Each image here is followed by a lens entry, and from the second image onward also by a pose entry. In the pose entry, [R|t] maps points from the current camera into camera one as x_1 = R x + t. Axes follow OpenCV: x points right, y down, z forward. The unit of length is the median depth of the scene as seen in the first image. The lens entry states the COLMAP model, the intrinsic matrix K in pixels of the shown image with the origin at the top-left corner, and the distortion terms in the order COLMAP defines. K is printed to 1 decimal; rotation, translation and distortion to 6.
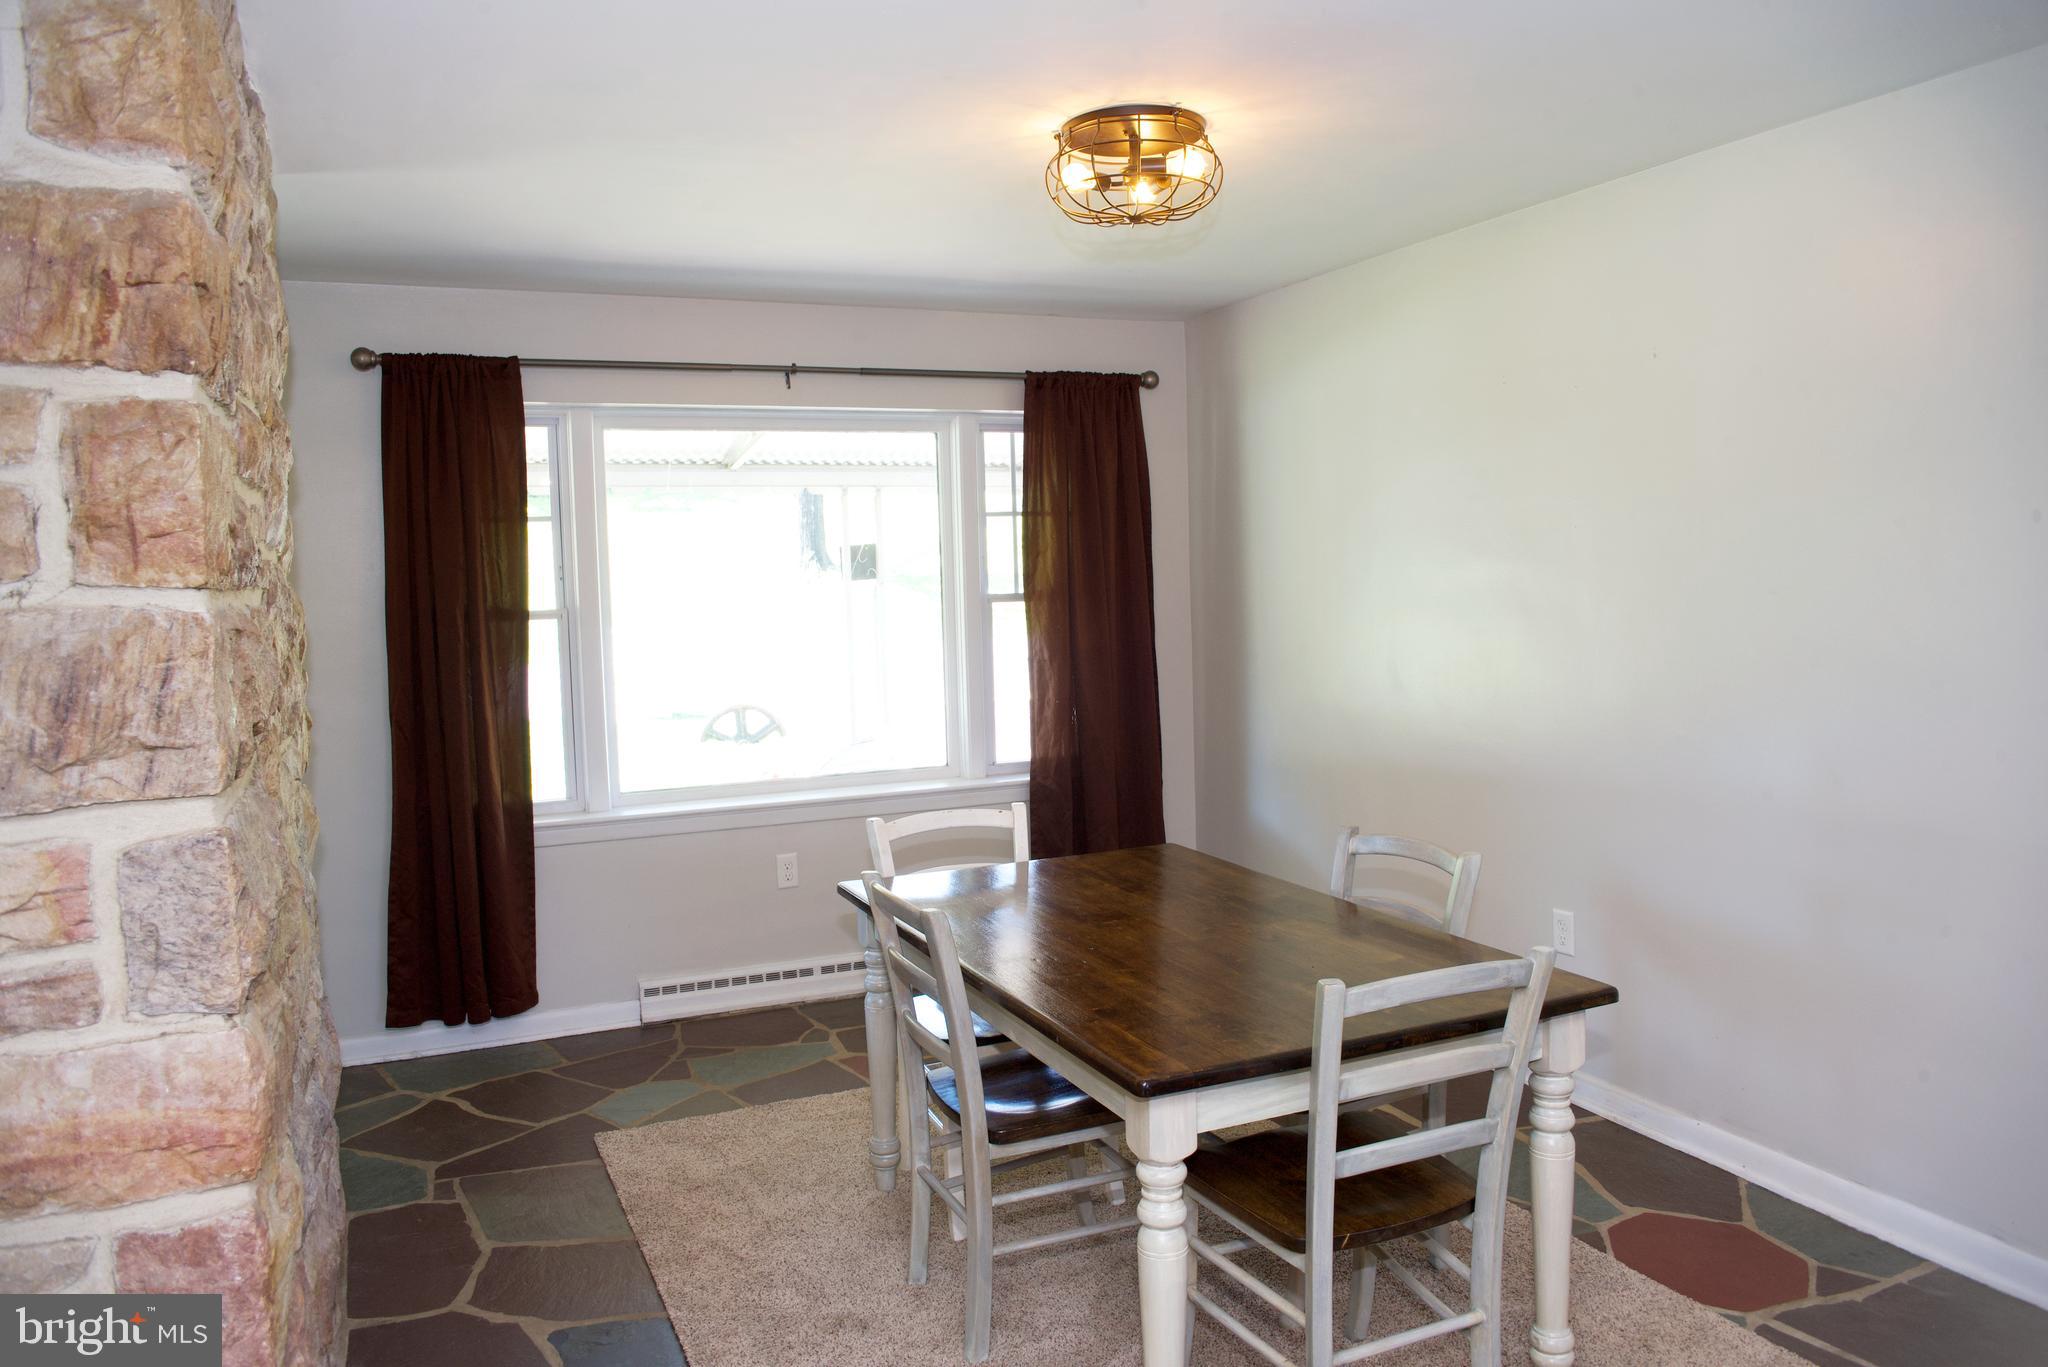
lens RADIAL K [[1449.7, 0, 1024.0], [0, 1449.7, 683.5], [0, 0, 1]] dist [-0.063186, 0.027637]
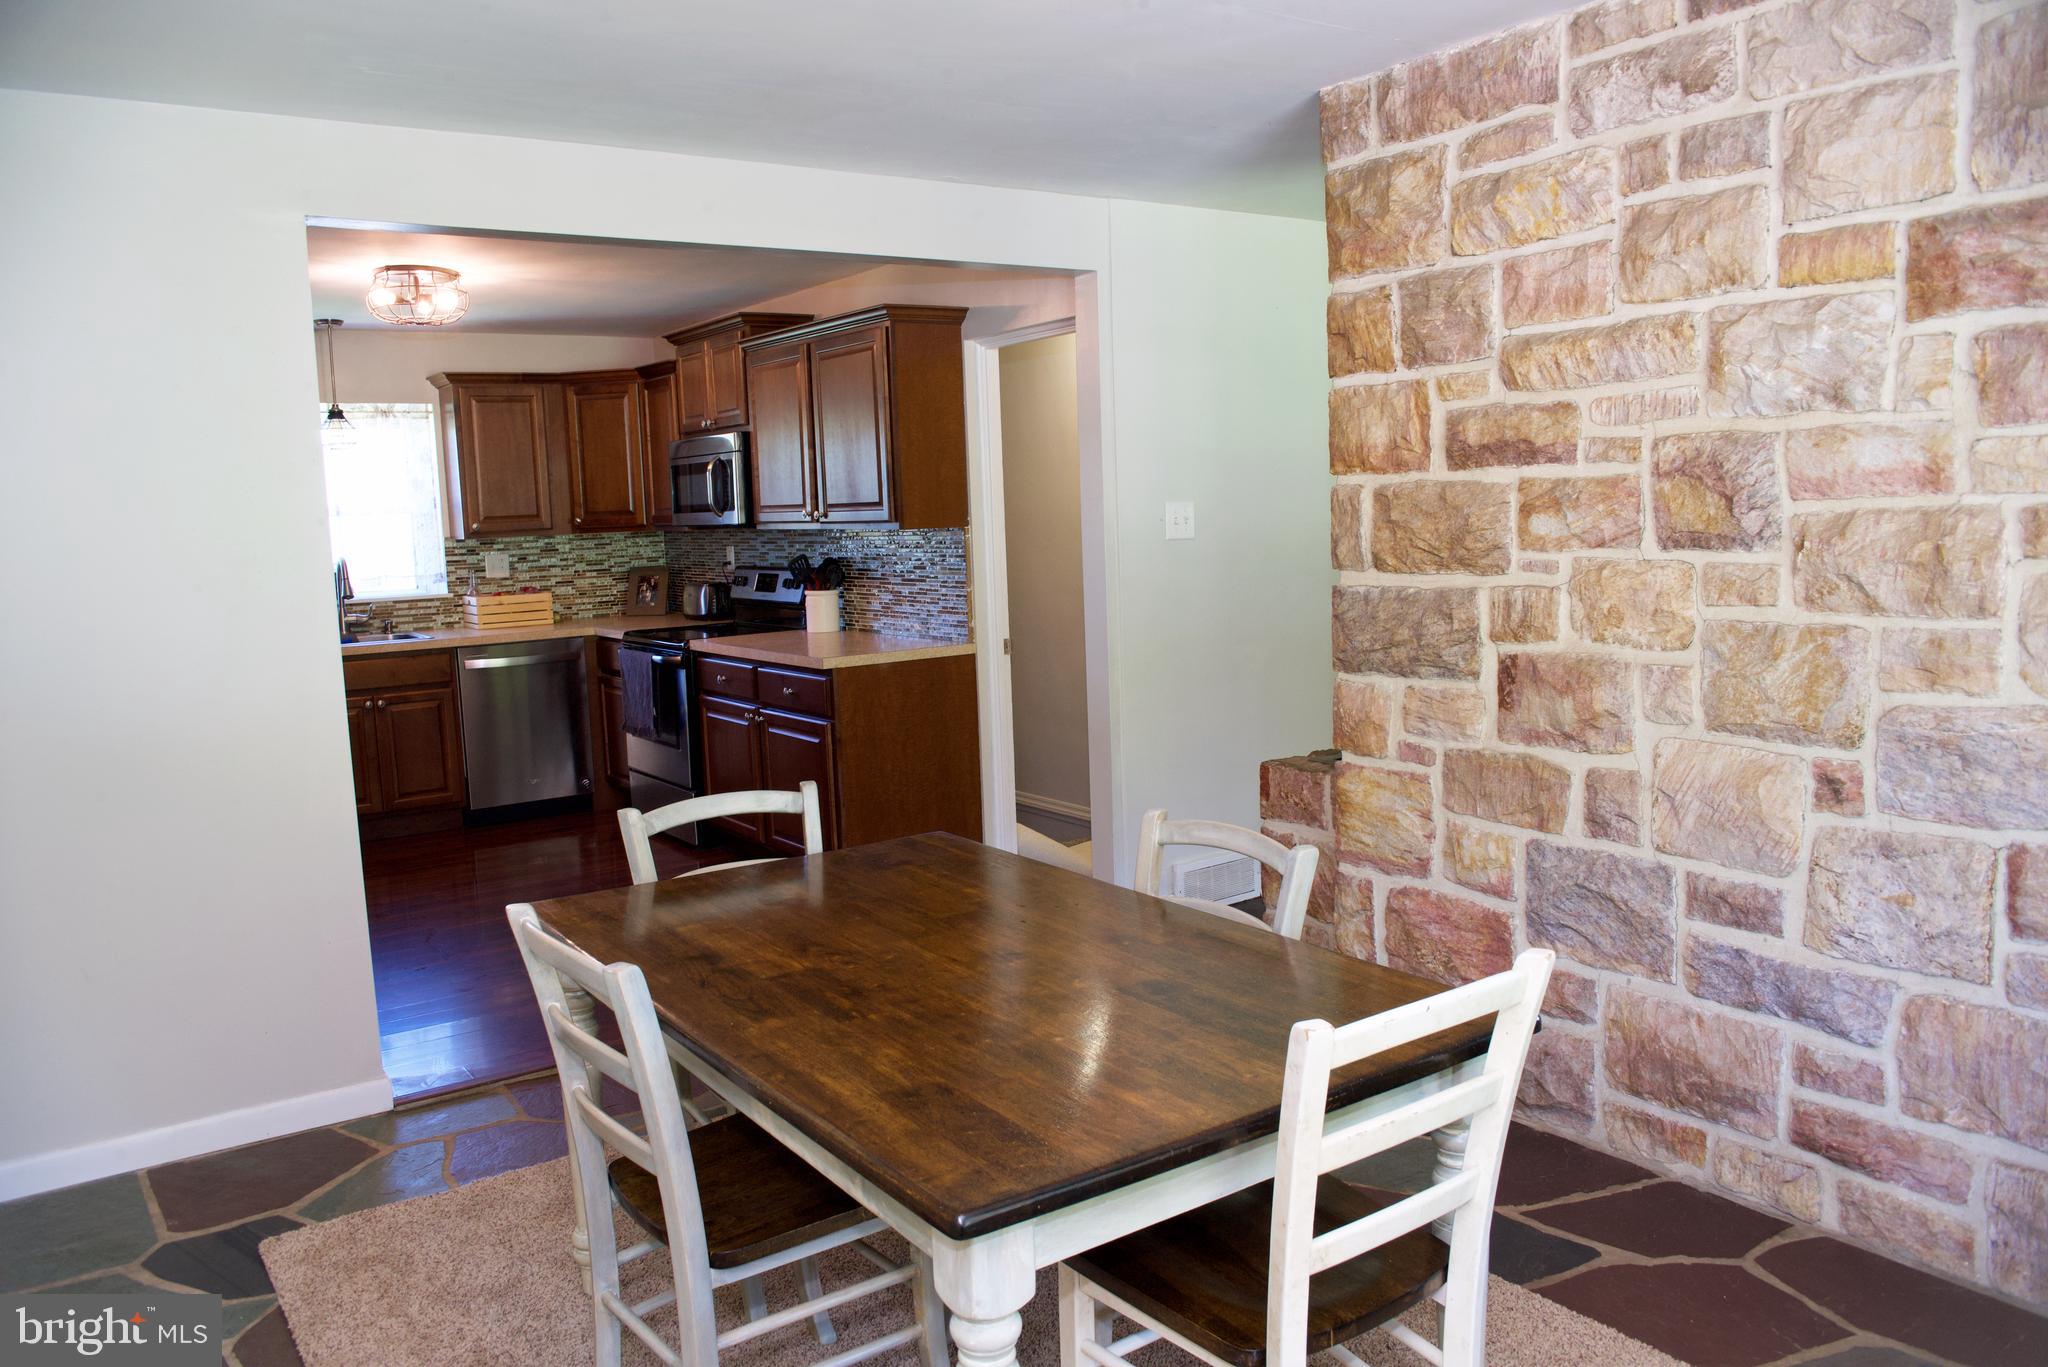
lens RADIAL K [[1490.2, 0, 1024.0], [0, 1490.2, 683.5], [0, 0, 1]] dist [-0.063920, 0.042429]
pose [[-0.979467, 0.088151, -0.181311, 0.126551], [0.050678, 0.978119, 0.201778, -0.089367], [0.195131, 0.188446, -0.962503, 1.187150]]
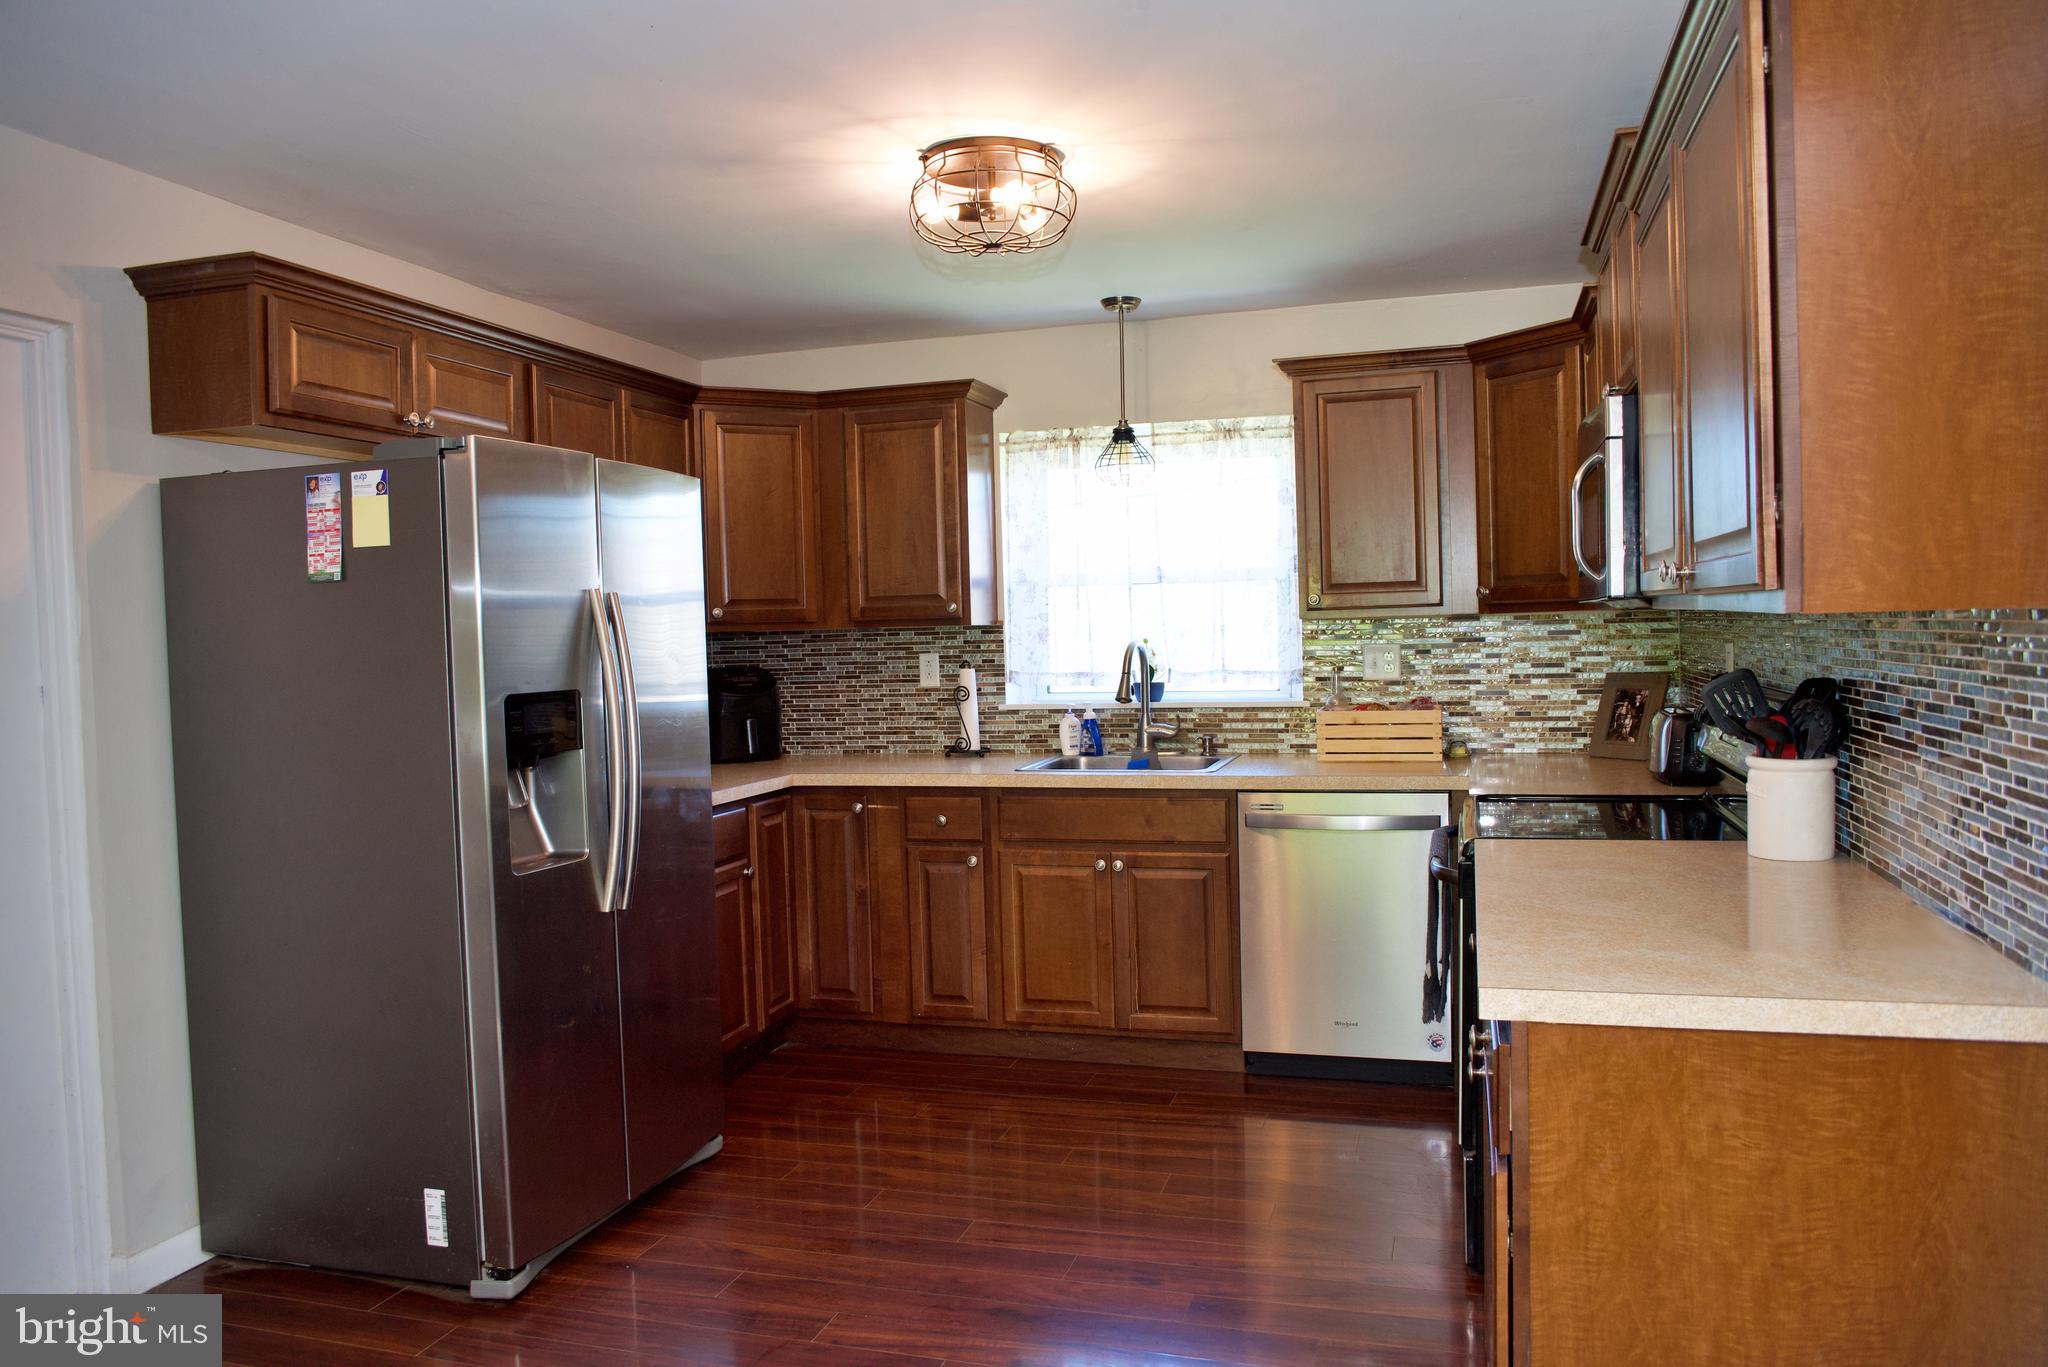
lens RADIAL K [[1449.7, 0, 1024.0], [0, 1449.7, 683.5], [0, 0, 1]] dist [-0.063186, 0.027637]
pose [[-0.754729, 0.025796, 0.655529, -0.103734], [0.100563, 0.991966, 0.076746, 0.002548], [-0.648283, 0.123845, -0.751260, 0.339007]]
